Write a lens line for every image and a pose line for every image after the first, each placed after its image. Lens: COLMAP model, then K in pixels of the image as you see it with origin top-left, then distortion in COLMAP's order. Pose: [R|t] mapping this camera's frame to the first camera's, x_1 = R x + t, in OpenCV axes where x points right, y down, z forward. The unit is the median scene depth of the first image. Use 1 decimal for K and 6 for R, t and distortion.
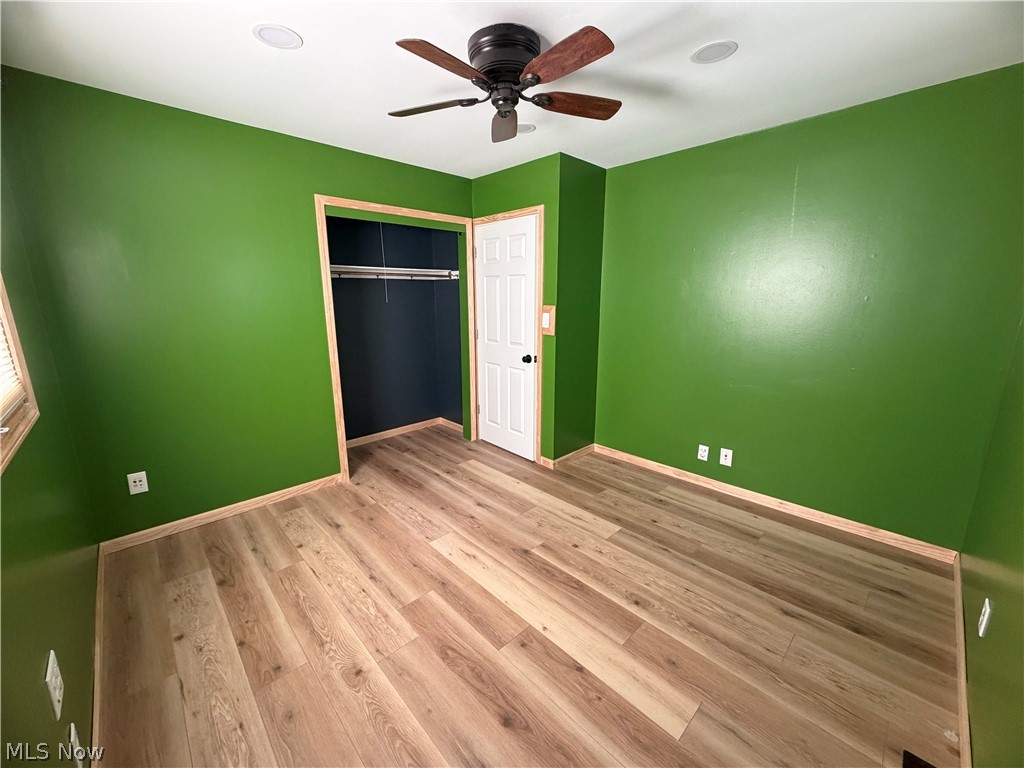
lens RADIAL K [[408.0, 0, 513.9], [0, 408.0, 385.4], [0, 0, 1]] dist [-0.001484, -0.000194]
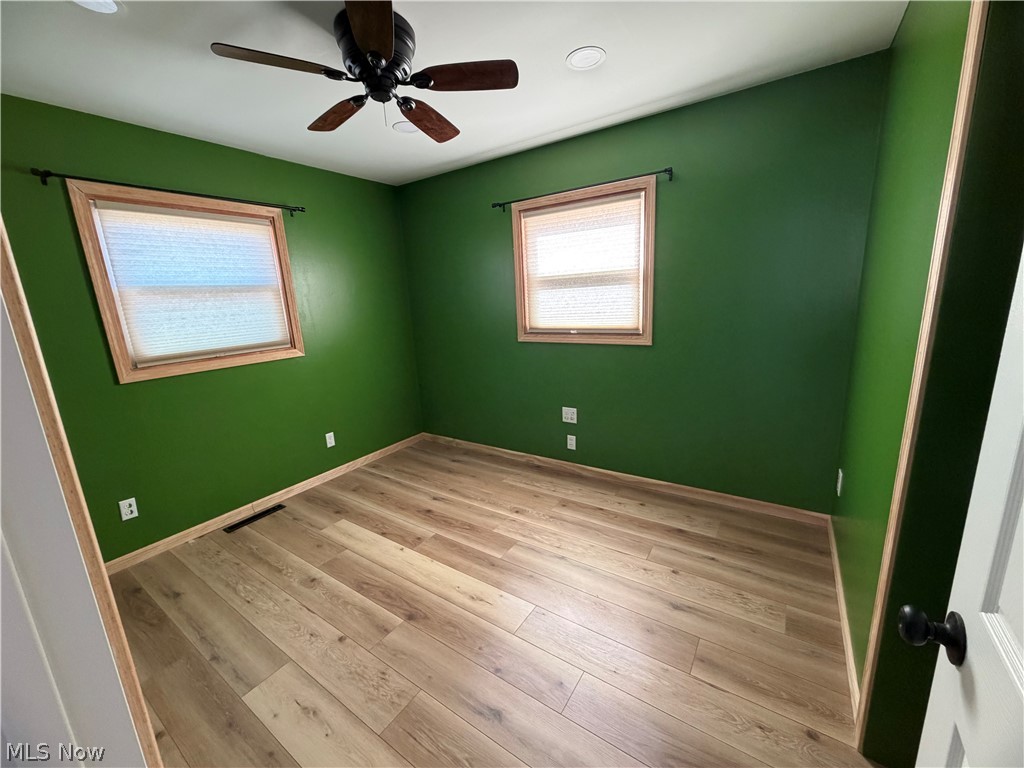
lens RADIAL K [[408.0, 0, 511.7], [0, 408.0, 383.7], [0, 0, 1]] dist [-0.001484, -0.000194]
pose [[-0.977113, 0.094060, -0.190796, -0.064240], [0.005500, 0.907801, 0.419366, -0.404927], [0.212650, 0.408719, -0.887541, 1.828426]]
